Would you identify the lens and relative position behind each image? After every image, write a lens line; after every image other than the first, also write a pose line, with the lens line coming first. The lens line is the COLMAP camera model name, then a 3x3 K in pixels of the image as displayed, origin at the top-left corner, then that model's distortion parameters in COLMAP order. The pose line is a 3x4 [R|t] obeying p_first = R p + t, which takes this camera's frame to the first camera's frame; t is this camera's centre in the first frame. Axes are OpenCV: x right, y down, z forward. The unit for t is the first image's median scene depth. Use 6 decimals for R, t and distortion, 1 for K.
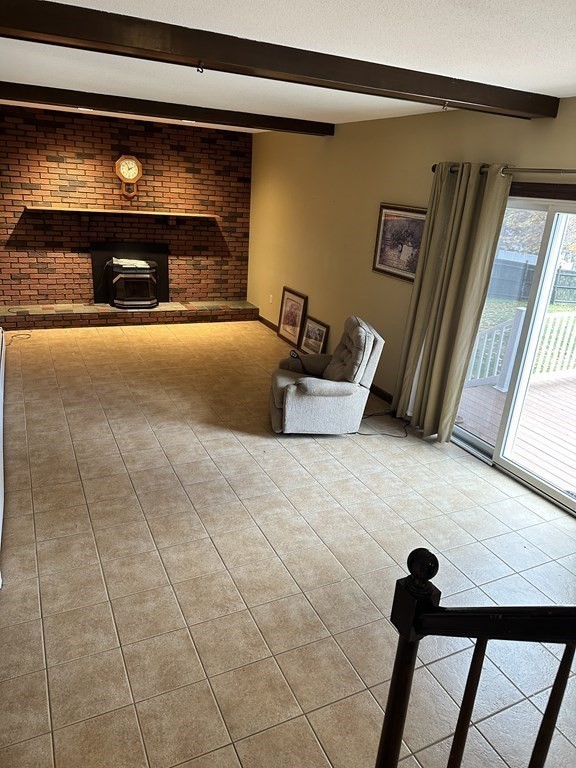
lens RADIAL K [[538.3, 0, 289.0], [0, 538.3, 389.5], [0, 0, 1]] dist [0.013548, -0.019188]
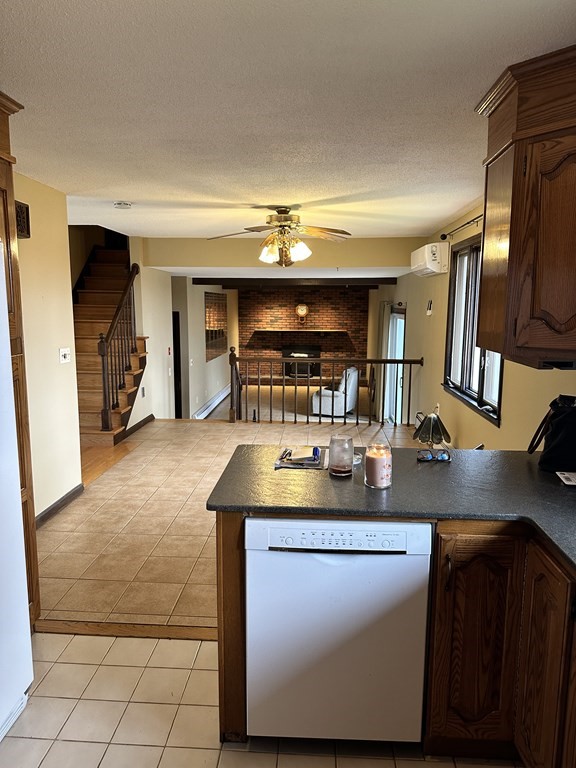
lens RADIAL K [[538.3, 0, 291.8], [0, 538.3, 381.6], [0, 0, 1]] dist [0.013548, -0.019188]
pose [[0.862061, 0.003961, -0.506789, 0.652242], [-0.124094, 0.971180, -0.203495, 0.252322], [0.491377, 0.238315, 0.837708, -0.610732]]
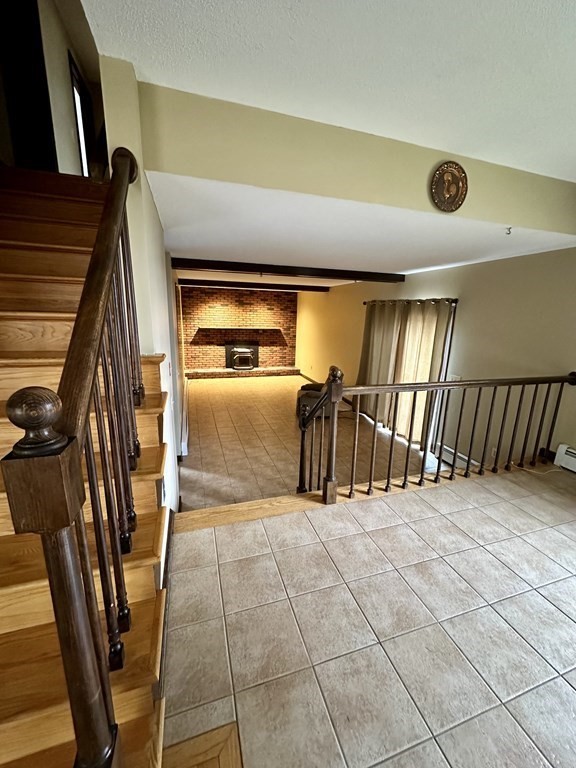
lens RADIAL K [[305.8, 0, 286.4], [0, 305.8, 382.2], [0, 0, 1]] dist [-0.002868, -0.000052]
pose [[0.984594, -0.006918, -0.174722, 0.105984], [-0.018230, 0.989711, -0.141917, 0.072313], [0.173906, 0.142916, 0.974337, -0.178759]]
